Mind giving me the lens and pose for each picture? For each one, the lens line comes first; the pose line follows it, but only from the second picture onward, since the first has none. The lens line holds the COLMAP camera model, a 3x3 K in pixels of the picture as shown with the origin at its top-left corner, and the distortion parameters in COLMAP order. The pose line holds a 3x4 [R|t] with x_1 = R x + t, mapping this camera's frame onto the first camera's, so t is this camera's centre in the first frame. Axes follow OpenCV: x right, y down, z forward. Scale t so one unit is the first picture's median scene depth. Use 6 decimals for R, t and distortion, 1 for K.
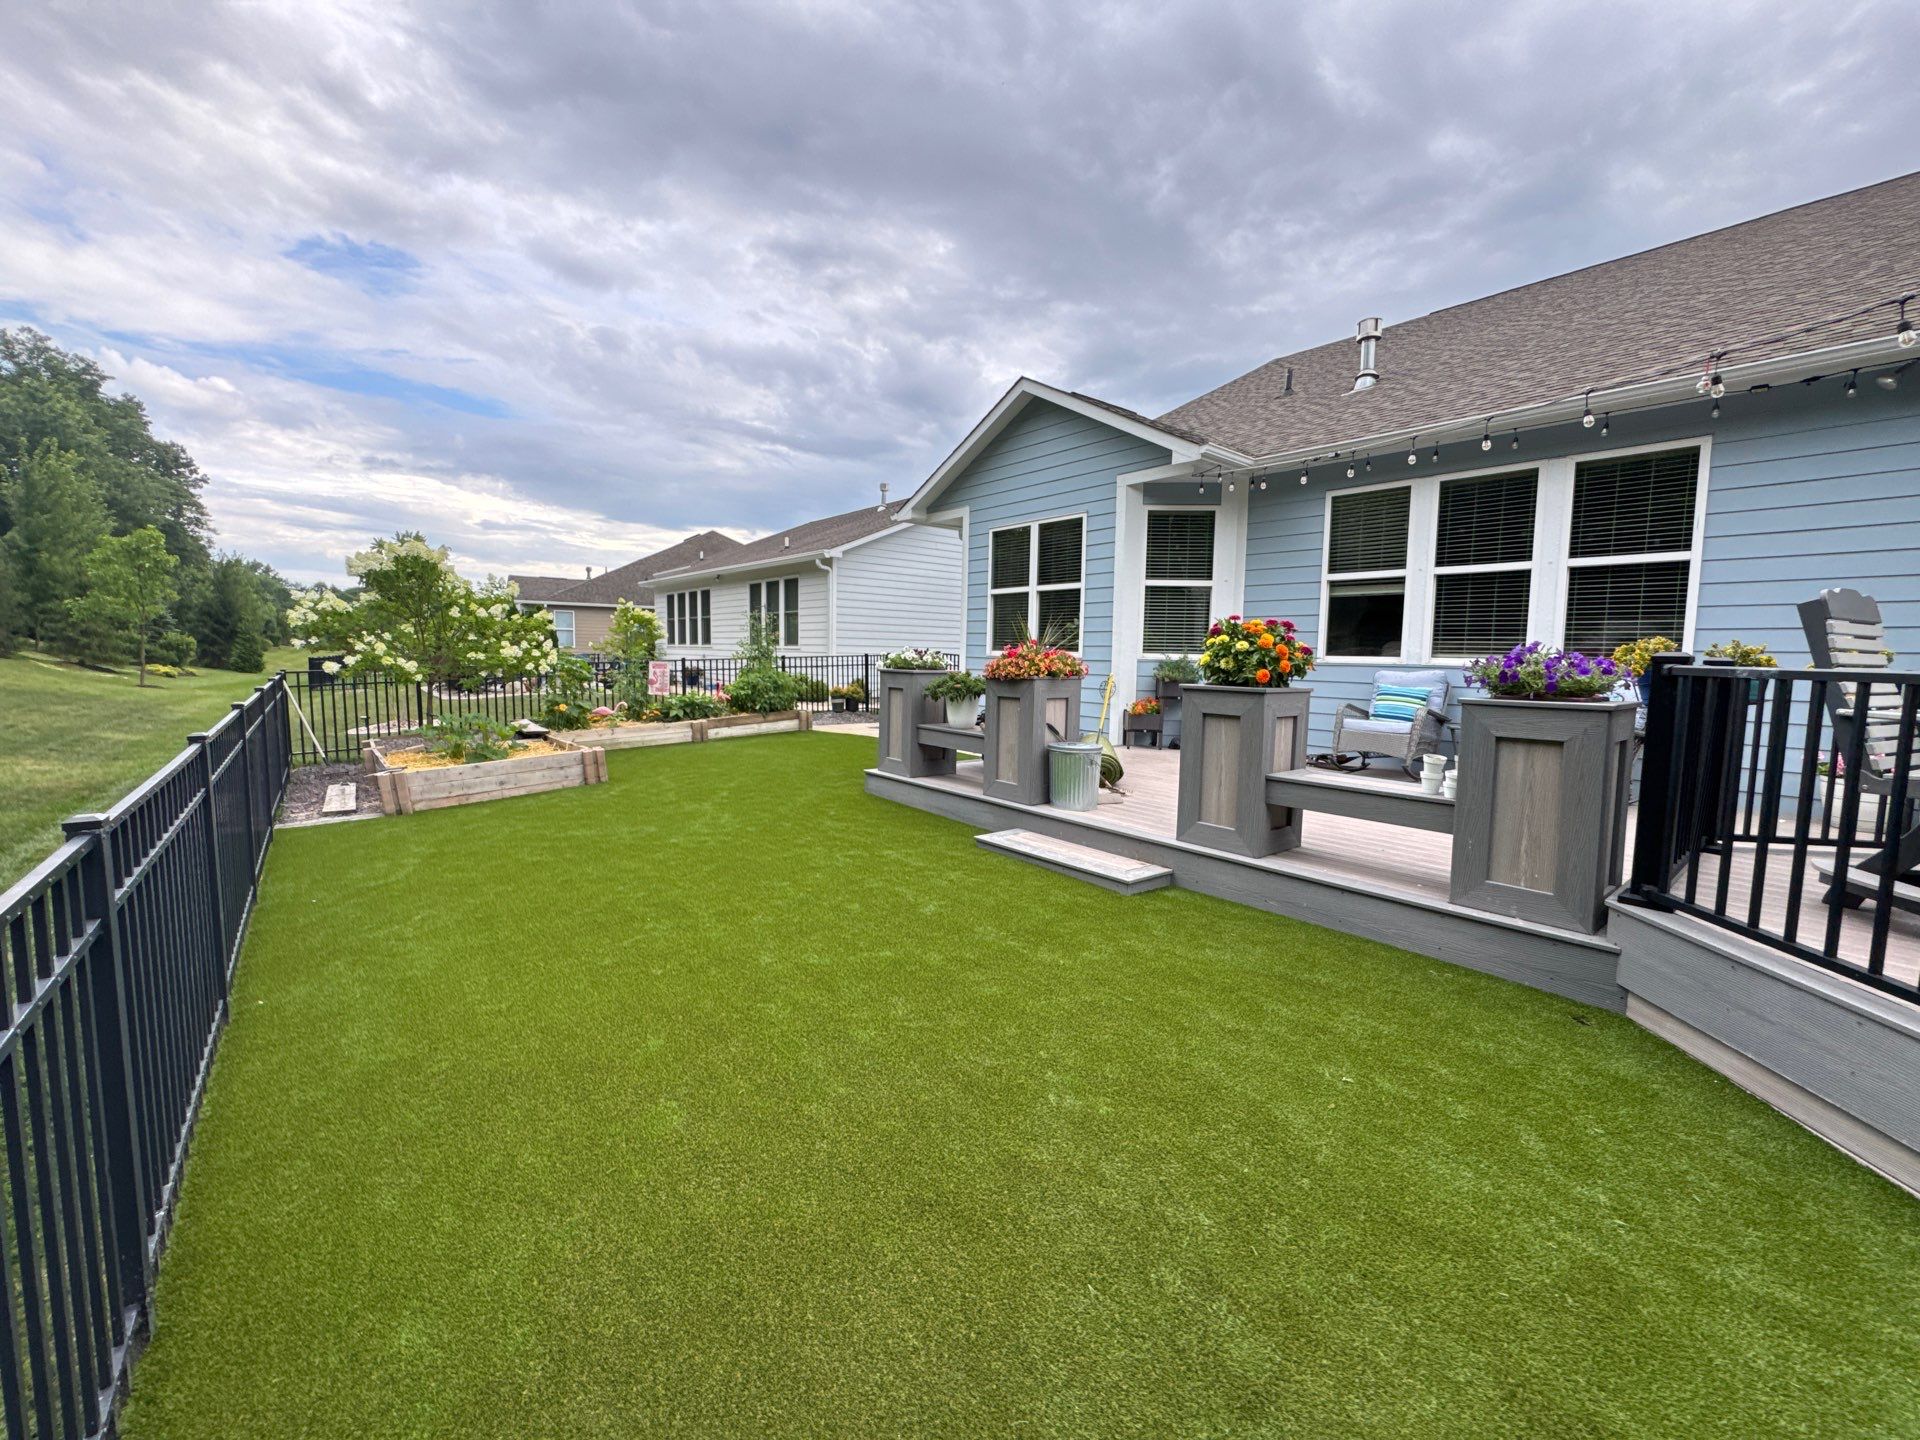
lens RADIAL K [[765.2, 0, 960.8], [0, 765.2, 722.4], [0, 0, 1]] dist [-0.003577, 0.000619]
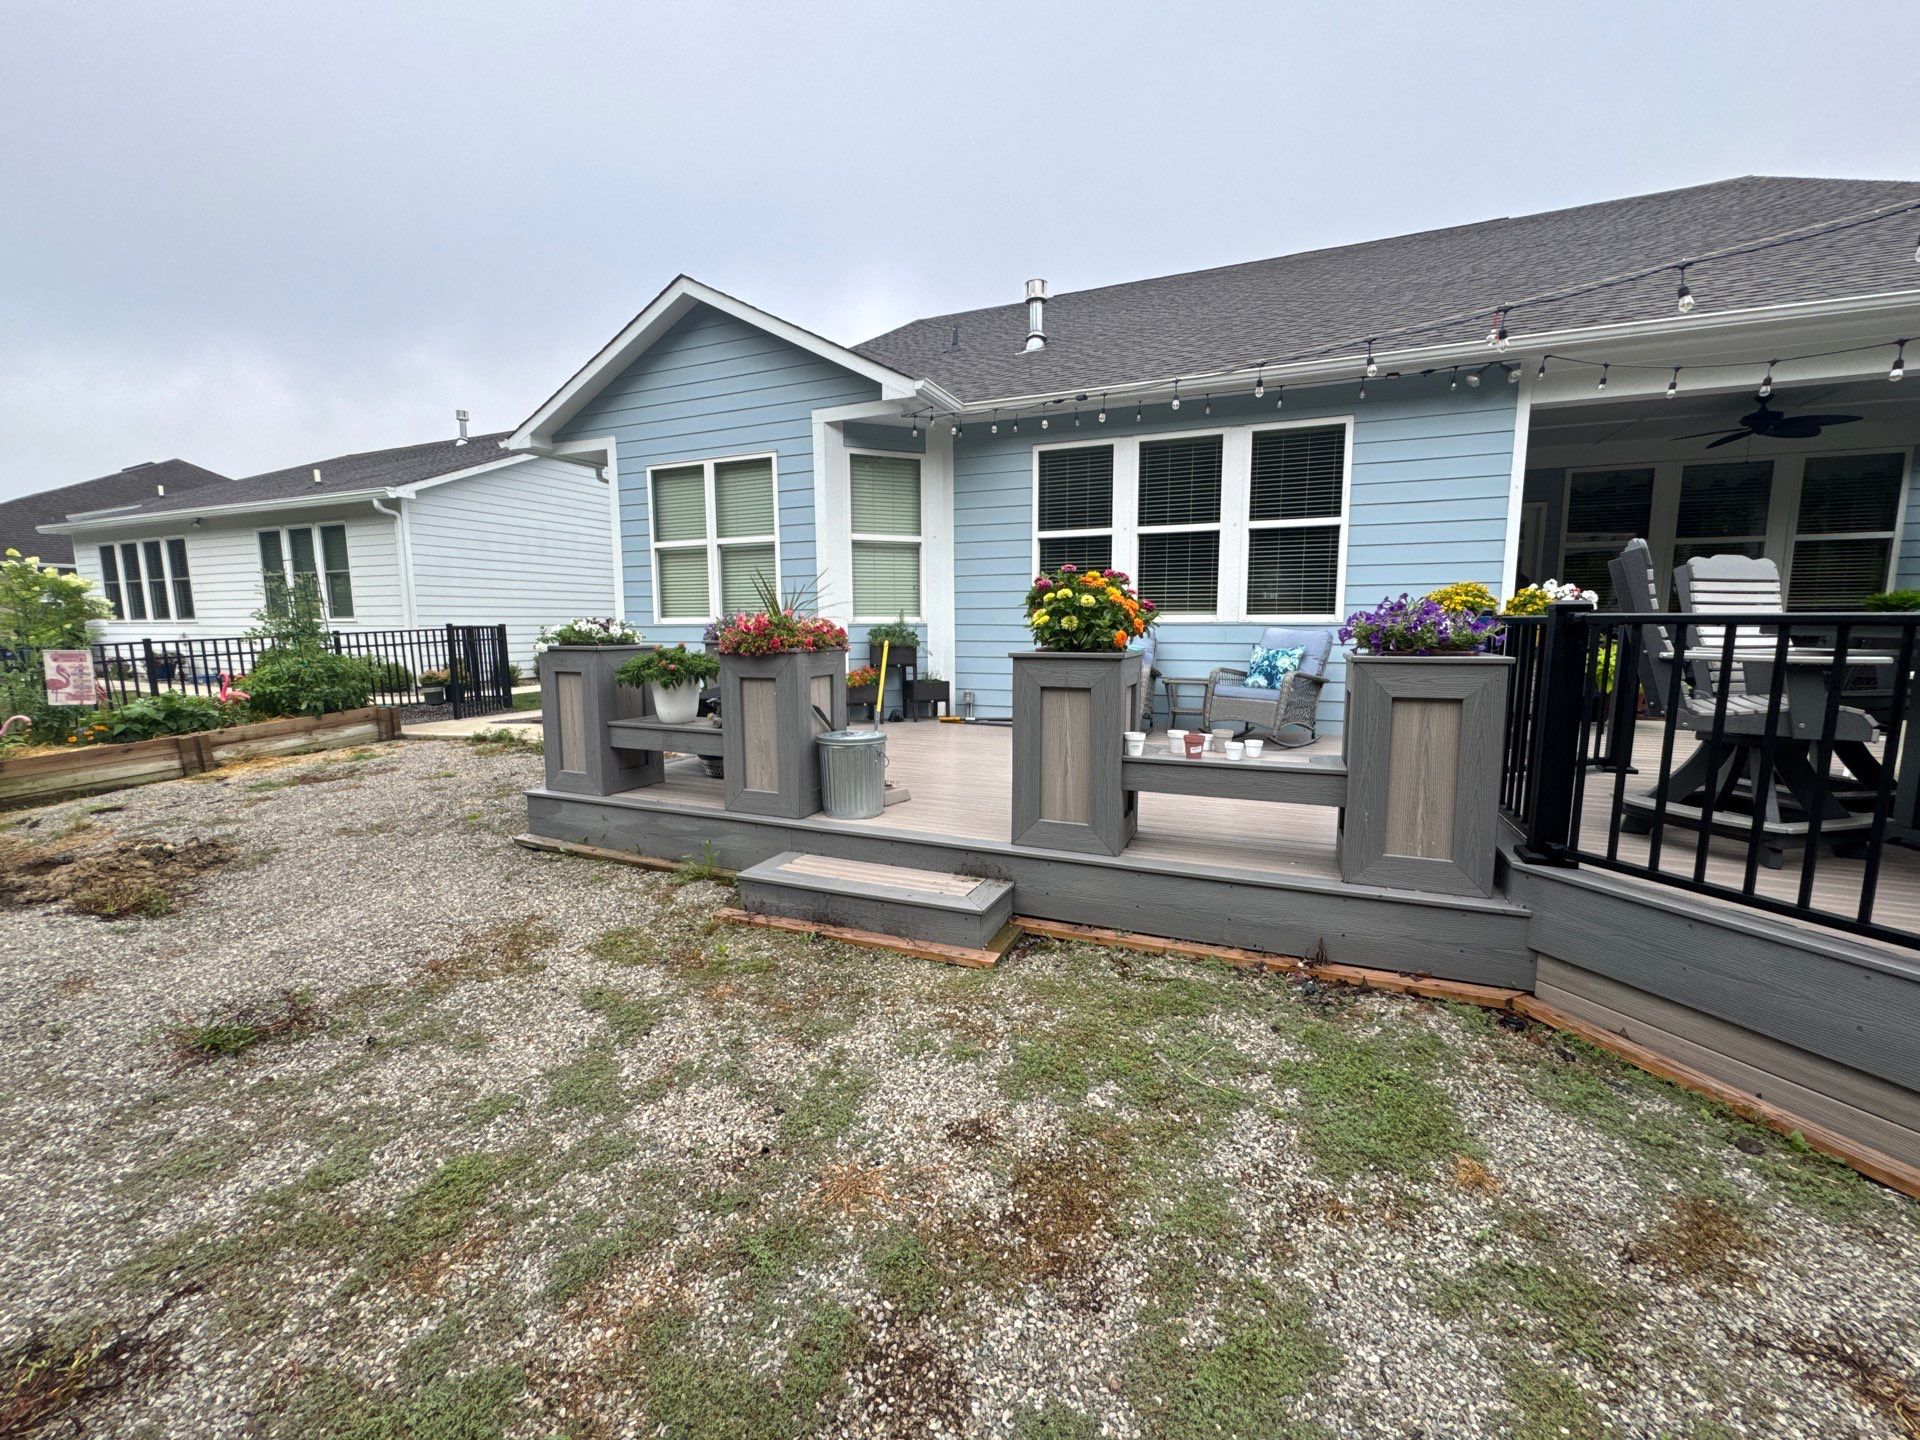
lens RADIAL K [[765.2, 0, 961.2], [0, 765.2, 717.7], [0, 0, 1]] dist [-0.003577, 0.000619]
pose [[0.890230, -0.079902, 0.448448, -0.050885], [0.062355, 0.996604, 0.053786, -0.011565], [-0.451223, -0.019919, 0.892189, 0.129707]]
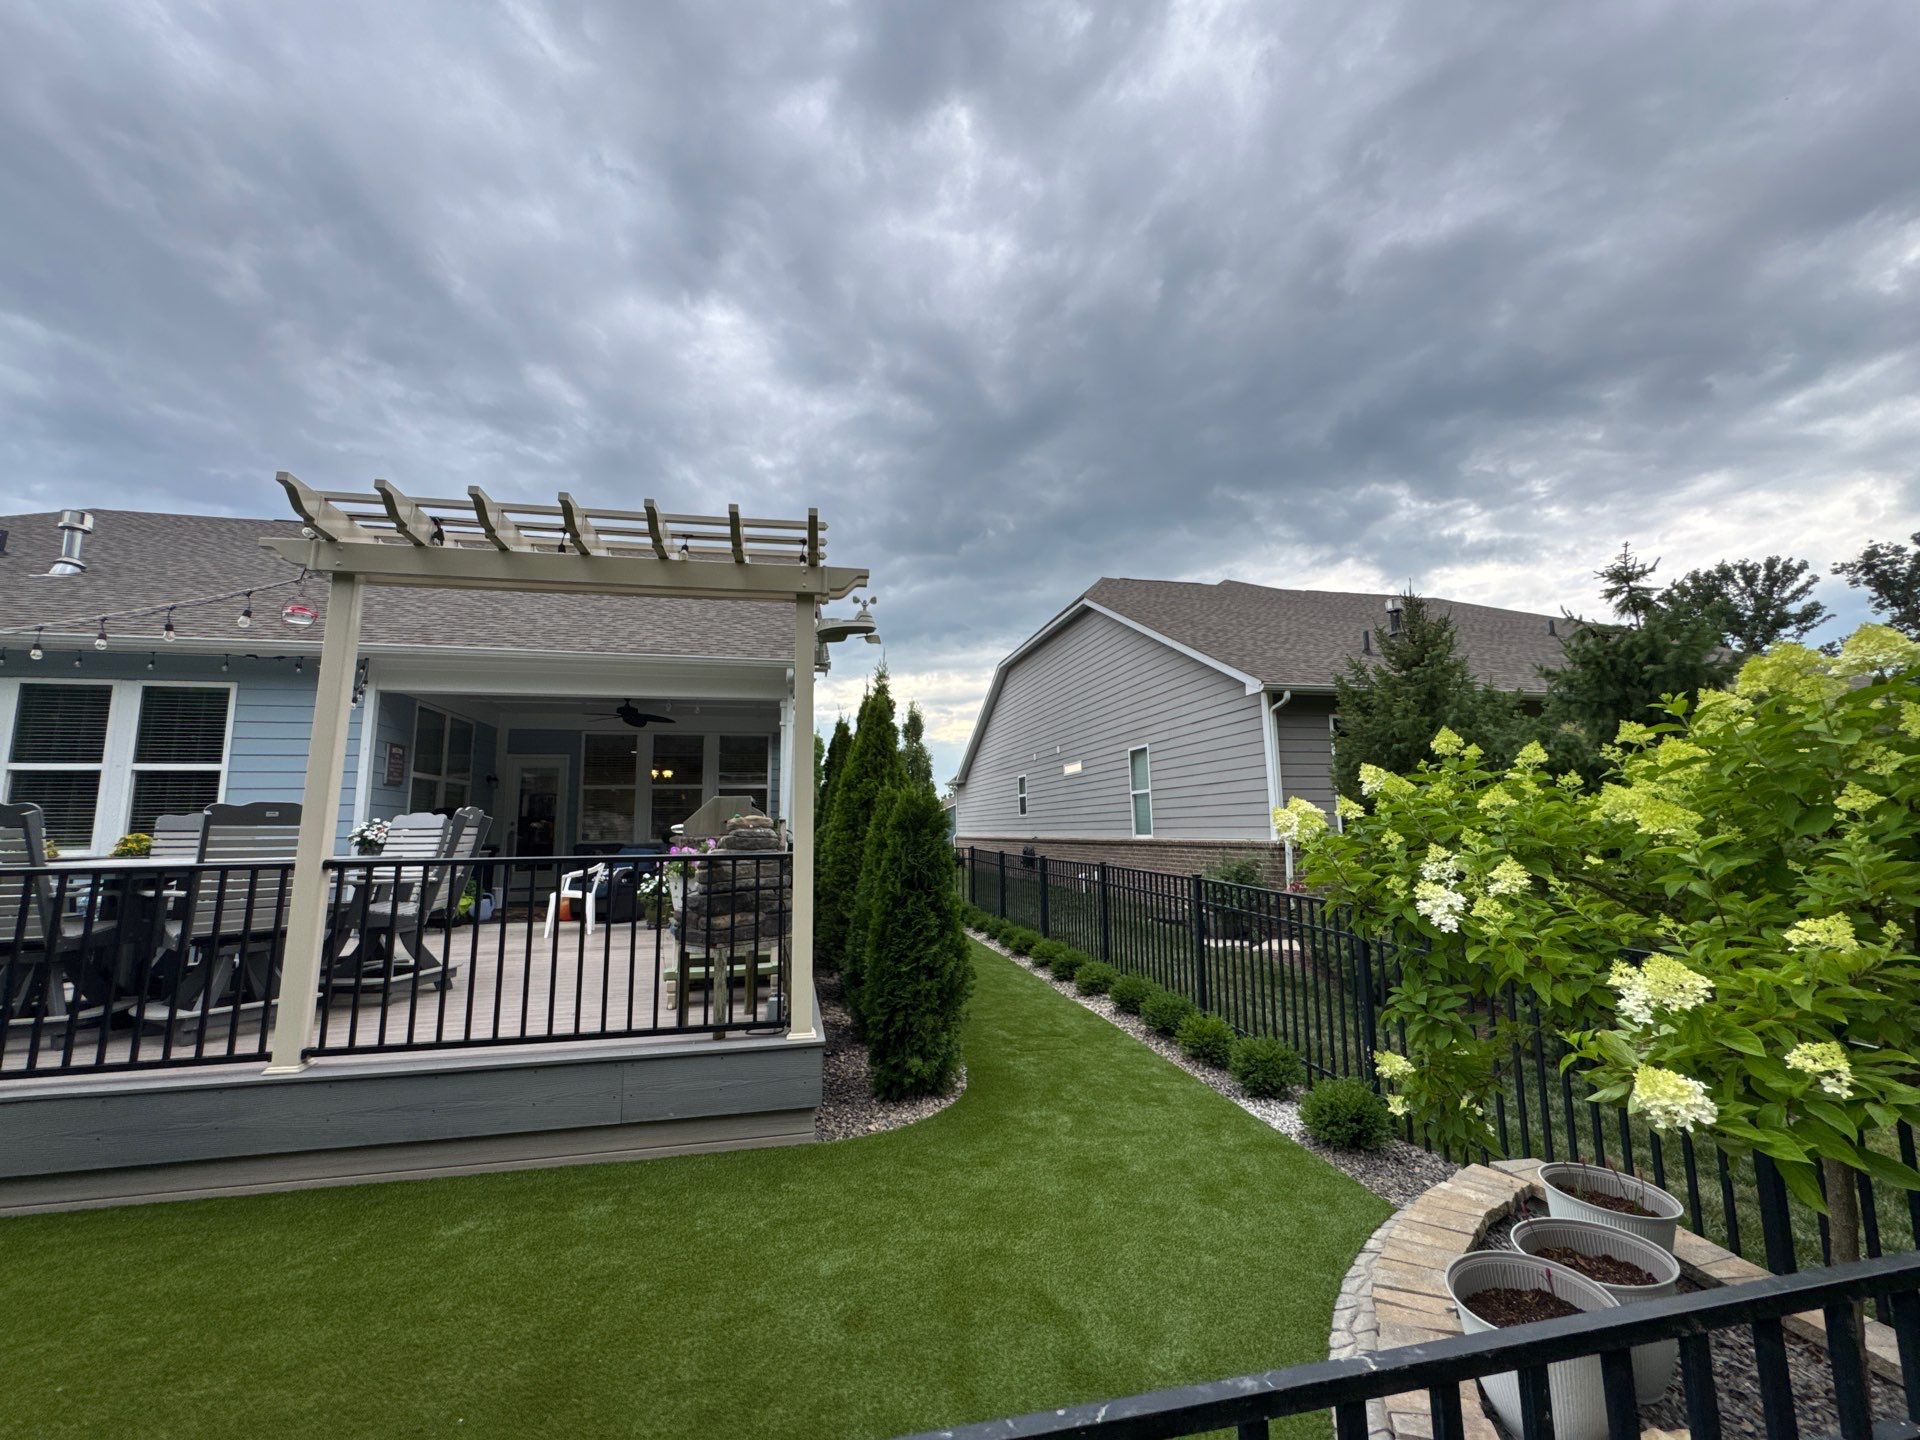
lens RADIAL K [[765.2, 0, 956.9], [0, 765.2, 723.2], [0, 0, 1]] dist [-0.003577, 0.000619]
pose [[0.460860, 0.097115, 0.882143, 0.206472], [0.104360, 0.981168, -0.162538, 0.032554], [-0.881315, 0.166967, 0.442046, -0.418167]]
